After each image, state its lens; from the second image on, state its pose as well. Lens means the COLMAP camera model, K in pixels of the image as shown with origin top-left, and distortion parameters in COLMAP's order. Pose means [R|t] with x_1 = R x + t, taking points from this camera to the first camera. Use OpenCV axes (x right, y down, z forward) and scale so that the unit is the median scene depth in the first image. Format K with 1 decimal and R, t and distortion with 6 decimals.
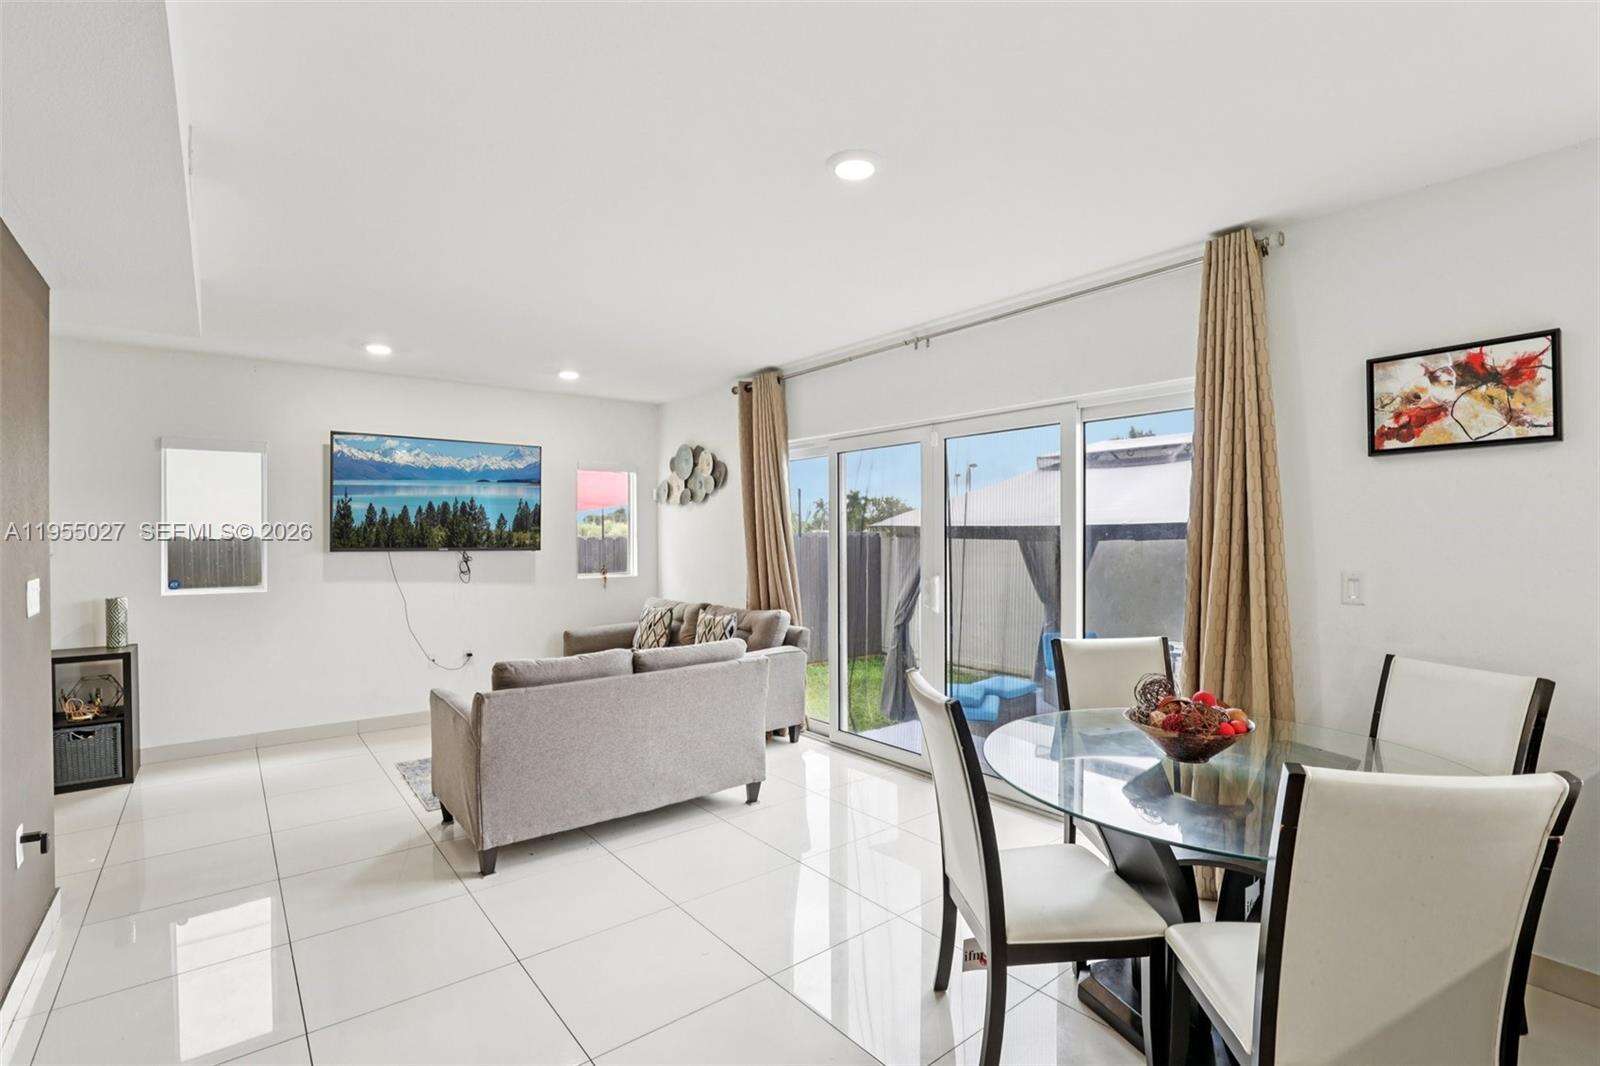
lens RADIAL K [[736.2, 0, 806.3], [0, 736.2, 540.1], [0, 0, 1]] dist [-0.035324, 0.007927]
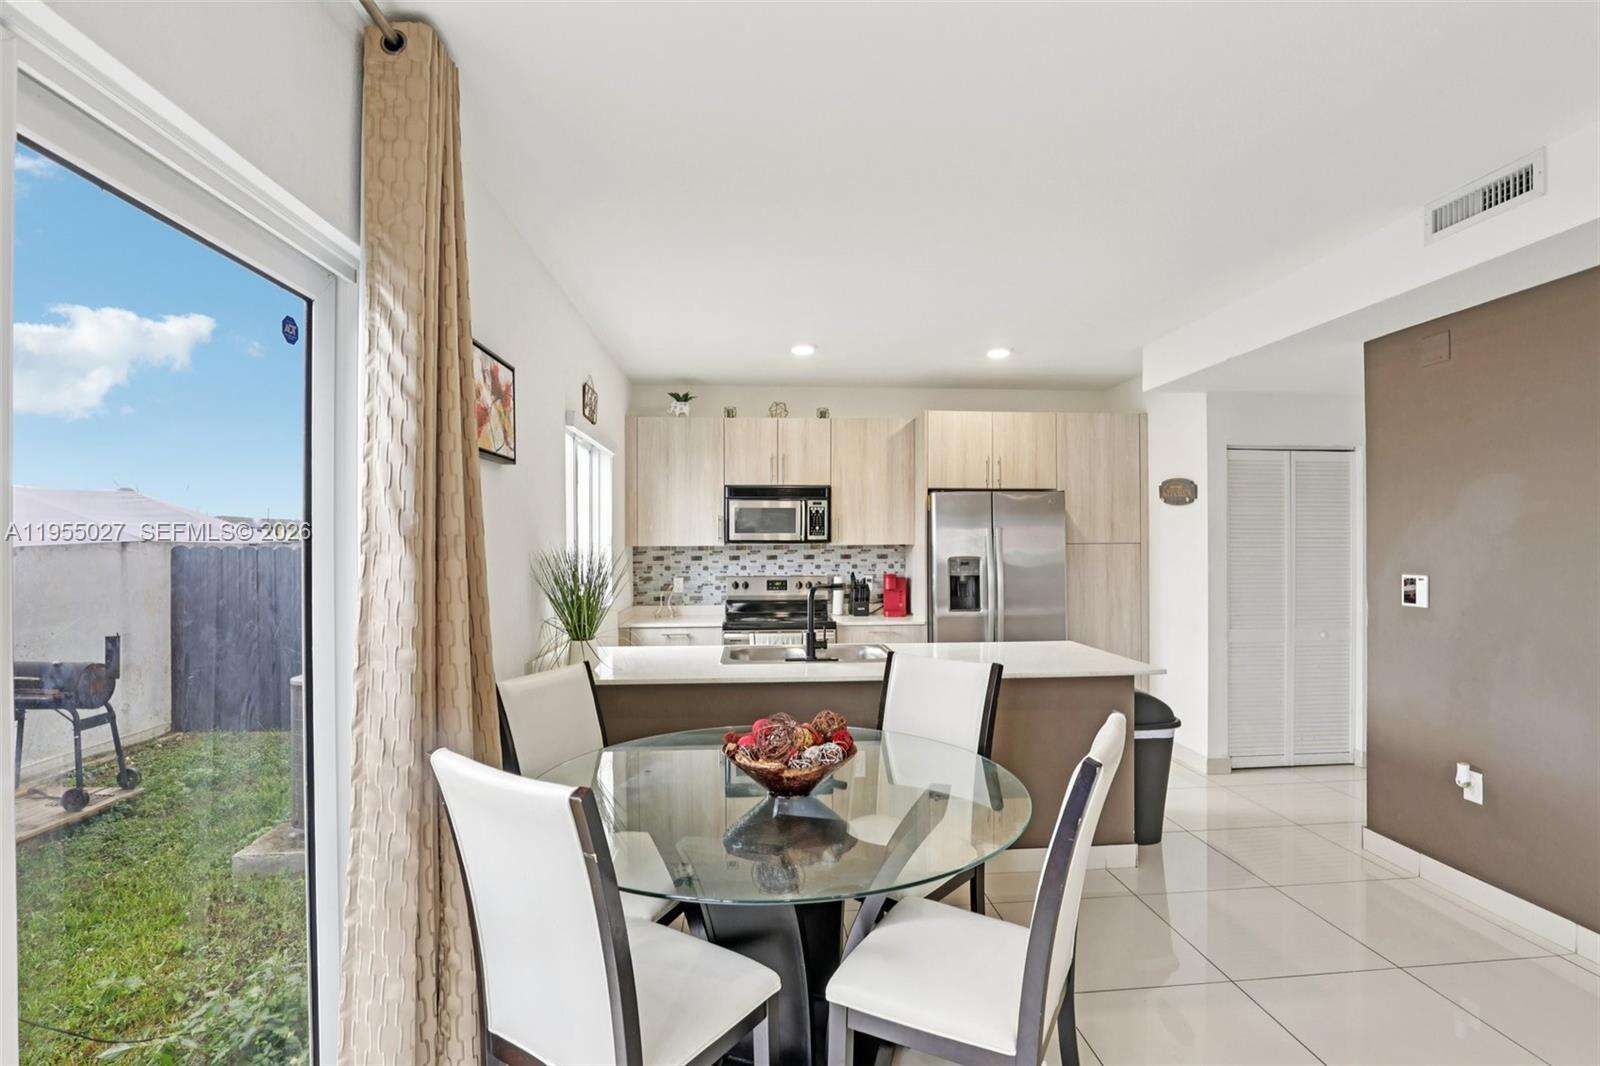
lens RADIAL K [[736.2, 0, 803.5], [0, 736.2, 541.7], [0, 0, 1]] dist [-0.035324, 0.007927]
pose [[-0.818349, 0.005632, 0.574694, -0.009812], [0.005326, 0.999983, -0.002216, -0.007993], [-0.574697, 0.001247, -0.818365, 1.492501]]
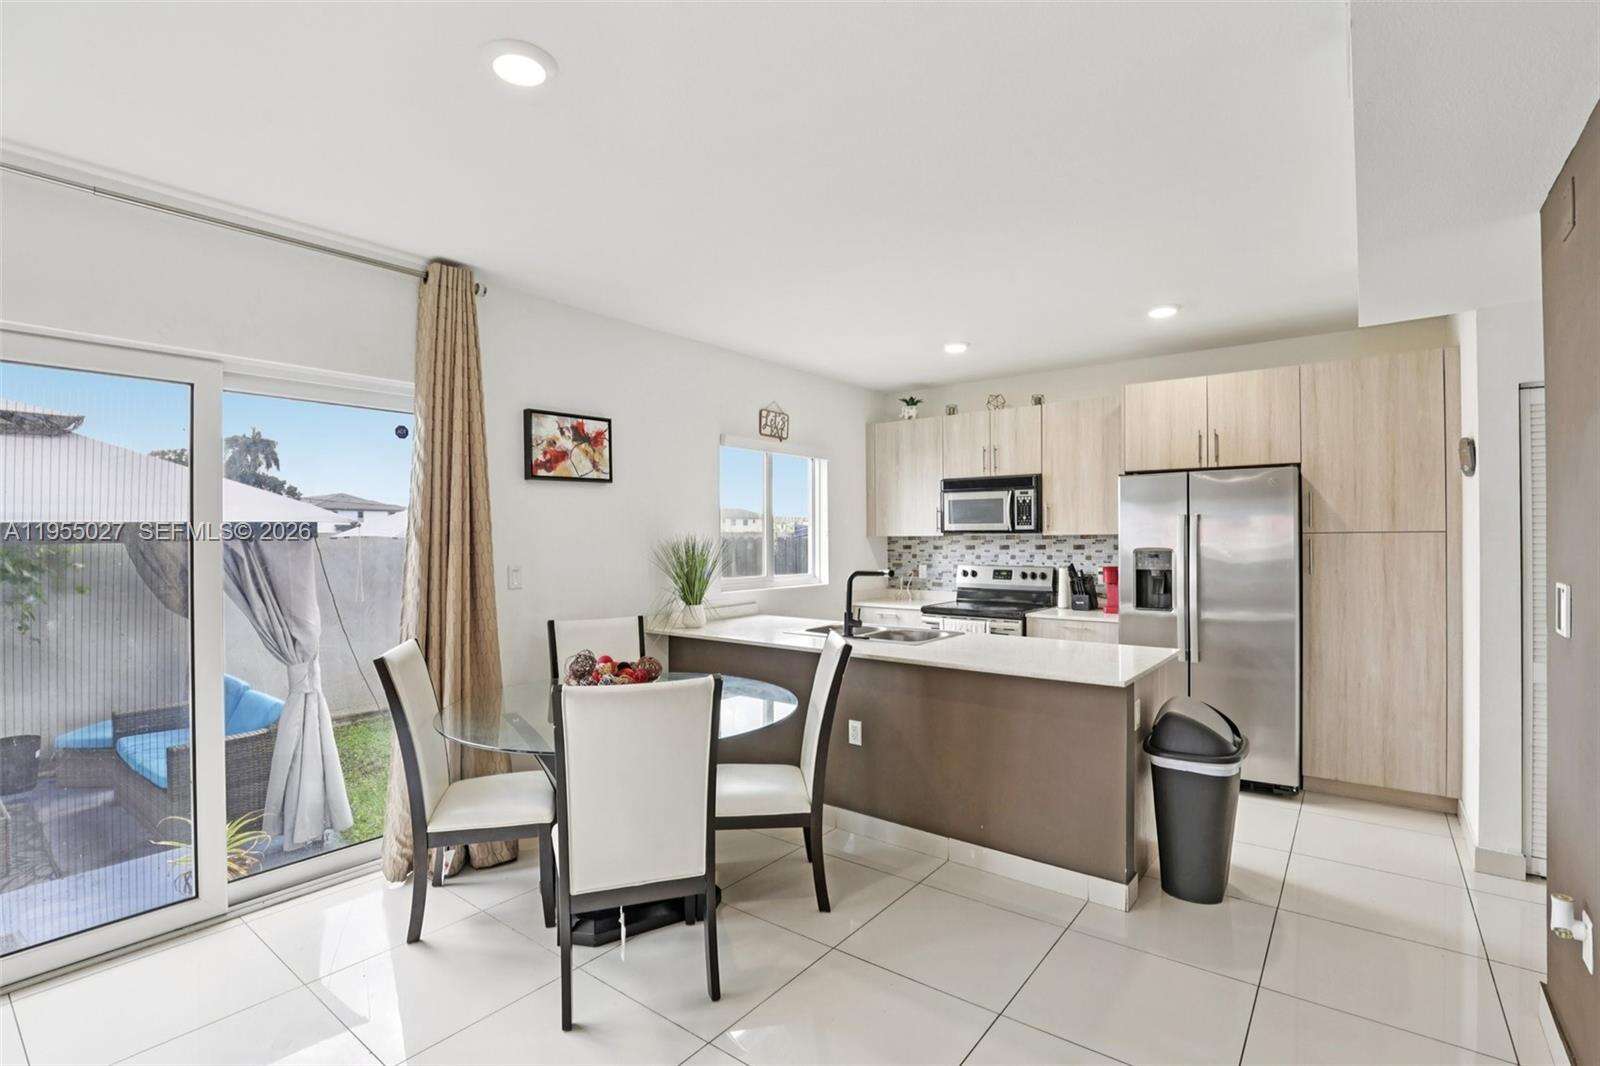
lens RADIAL K [[736.2, 0, 804.9], [0, 736.2, 535.9], [0, 0, 1]] dist [-0.035324, 0.007927]
pose [[-0.221811, 0.002642, 0.975086, -0.711668], [0.007763, 0.999969, -0.000944, -0.003205], [-0.975059, 0.007361, -0.221824, 0.821533]]
